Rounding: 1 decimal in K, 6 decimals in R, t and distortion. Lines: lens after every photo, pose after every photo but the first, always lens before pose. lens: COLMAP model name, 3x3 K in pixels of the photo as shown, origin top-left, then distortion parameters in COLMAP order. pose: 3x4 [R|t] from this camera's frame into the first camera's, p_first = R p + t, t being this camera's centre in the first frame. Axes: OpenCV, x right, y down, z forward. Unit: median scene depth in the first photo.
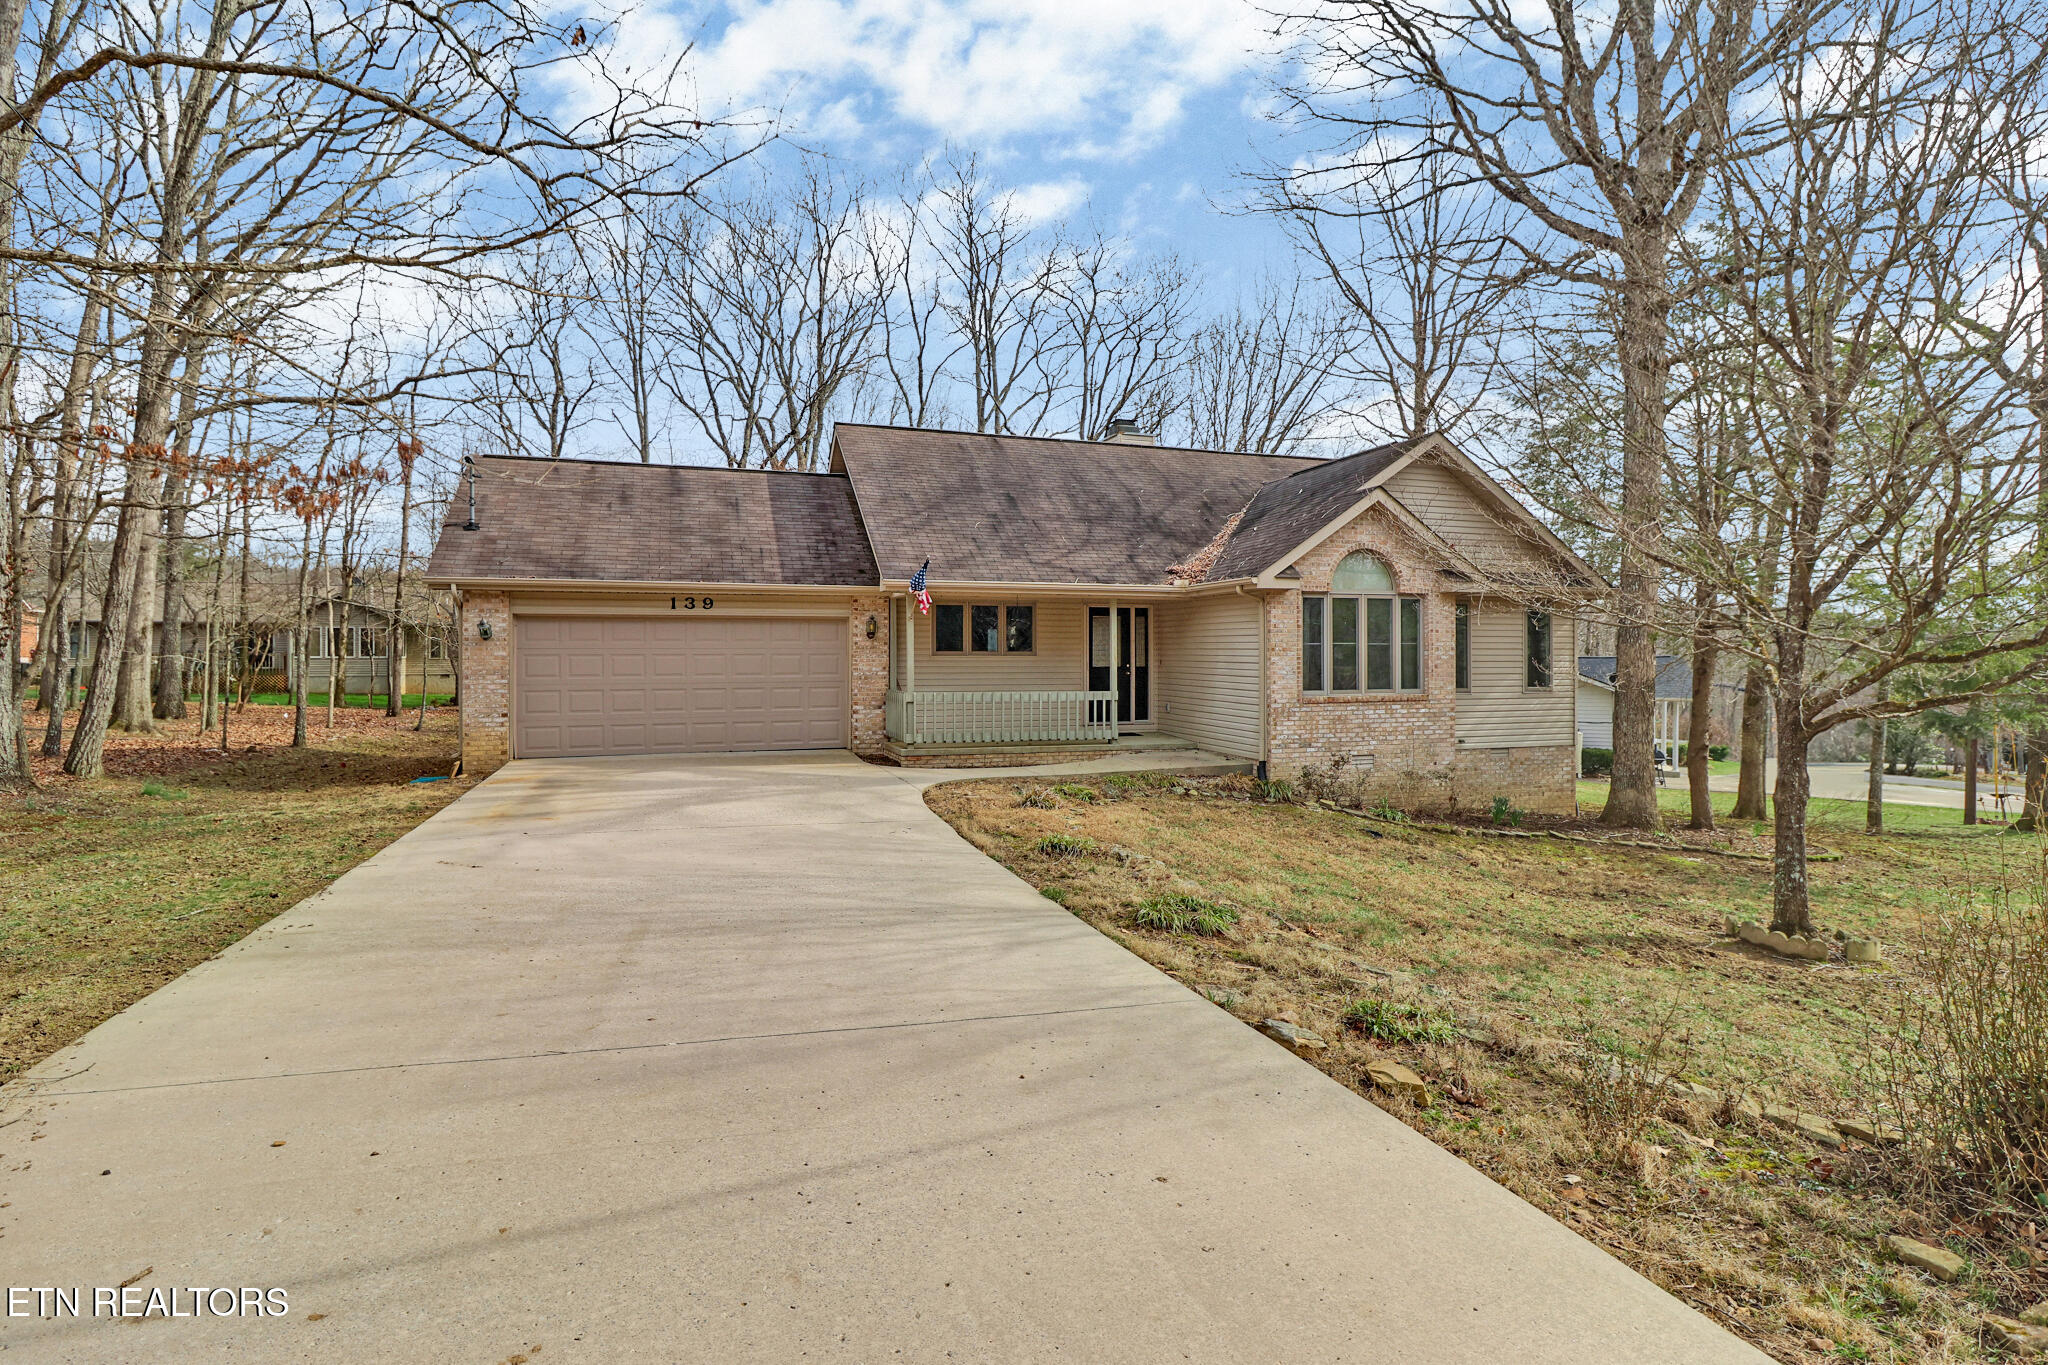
lens RADIAL K [[853.1, 0, 1024.0], [0, 853.1, 682.5], [0, 0, 1]] dist [-0.001646, -0.000055]
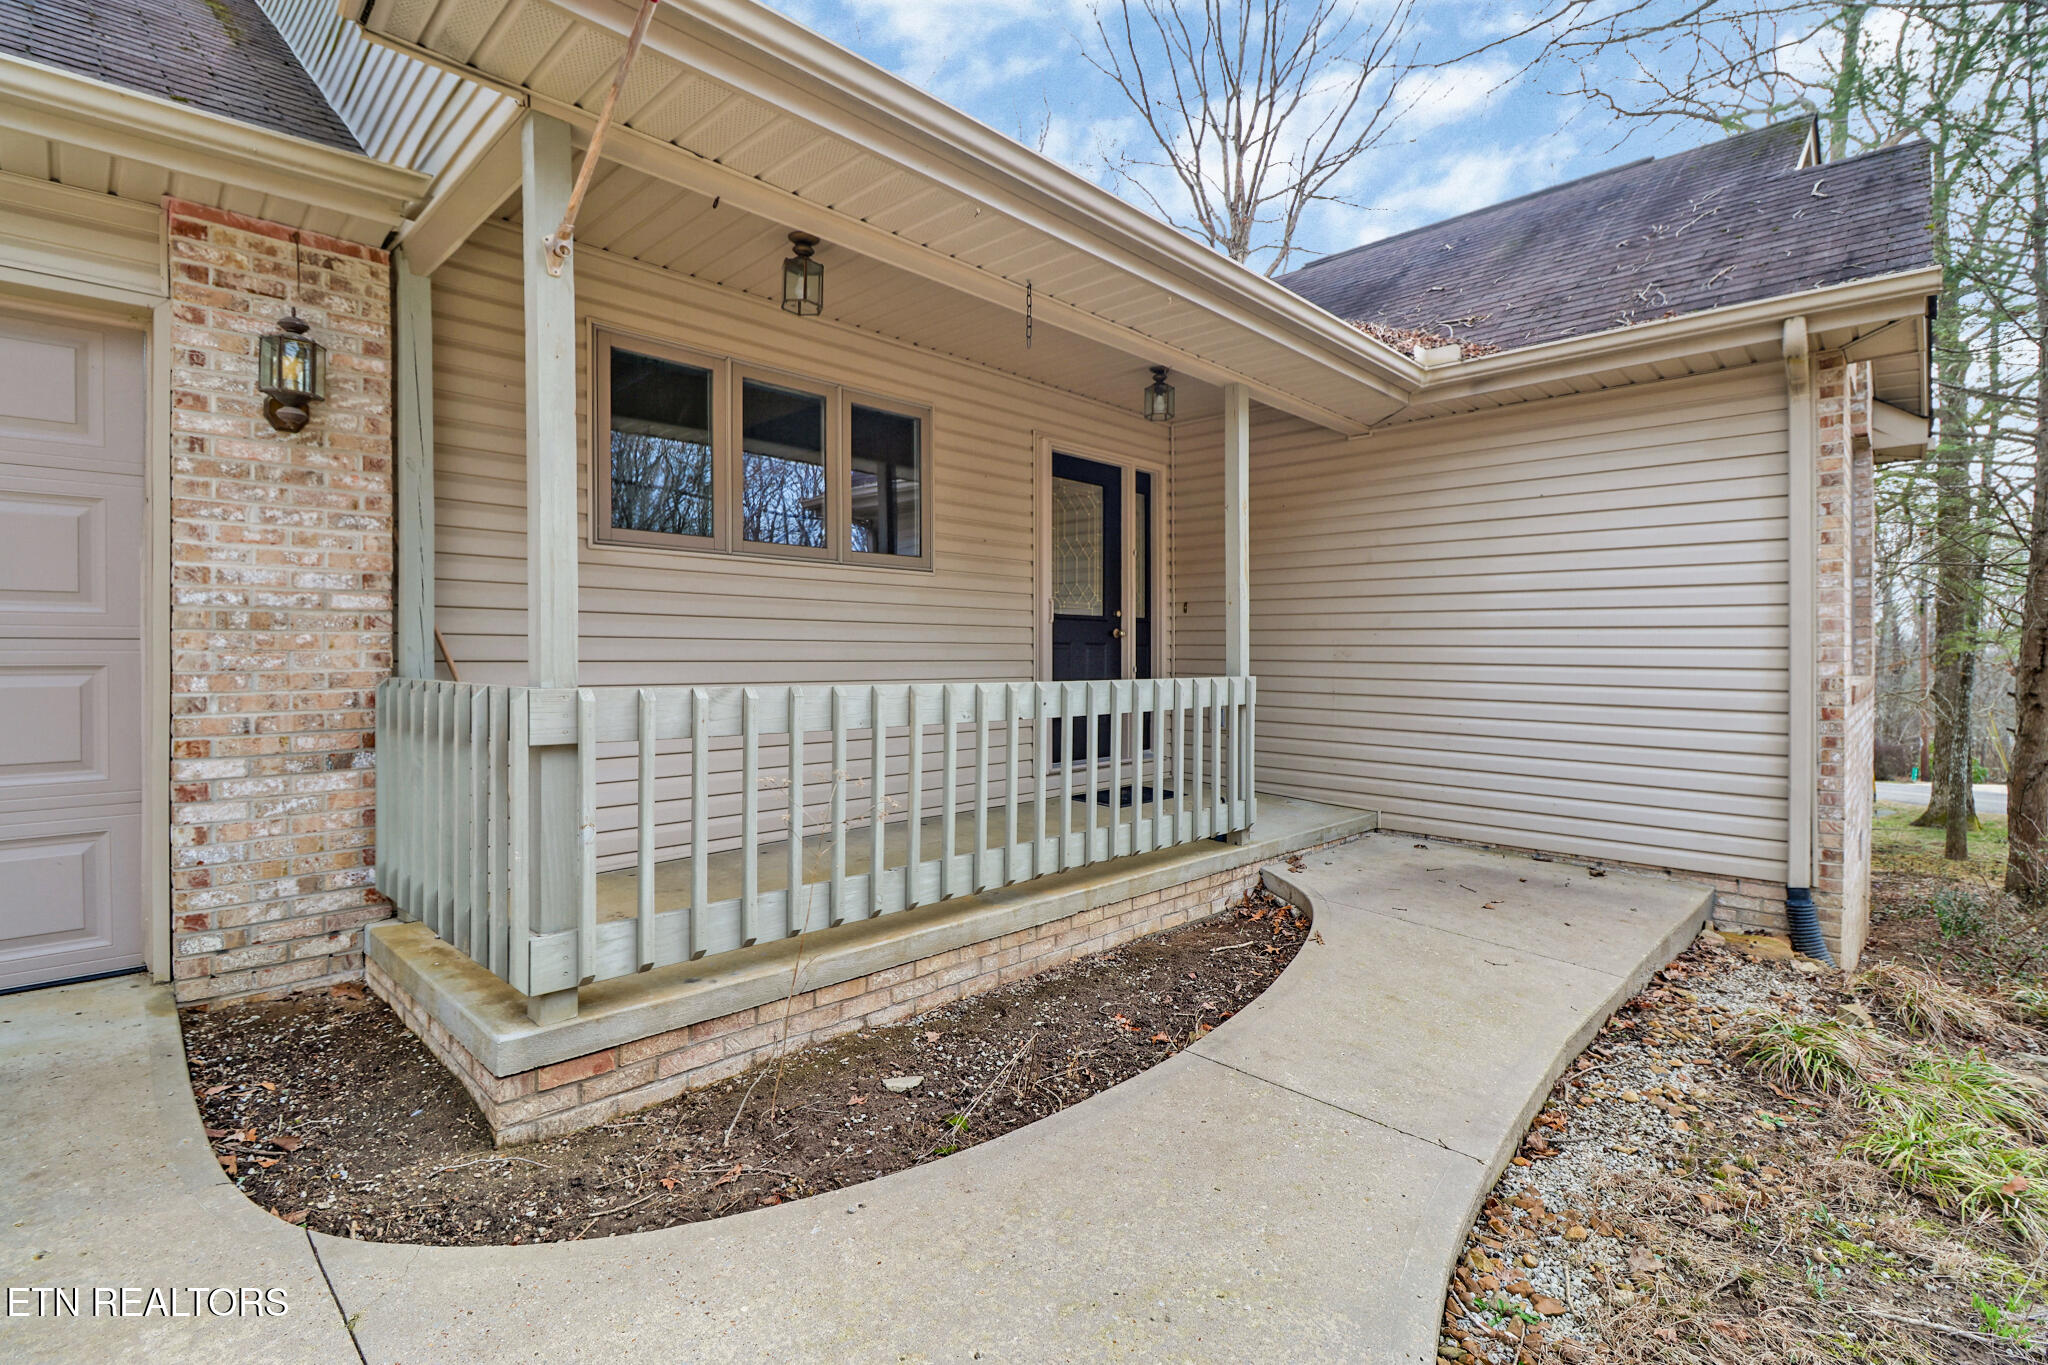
lens RADIAL K [[922.7, 0, 1026.4], [0, 922.7, 679.6], [0, 0, 1]] dist [0.001422, -0.011450]
pose [[0.889378, -0.007582, 0.457110, -0.121153], [-0.001817, 0.999796, 0.020119, 0.003336], [-0.457170, -0.018725, 0.889182, 0.711713]]
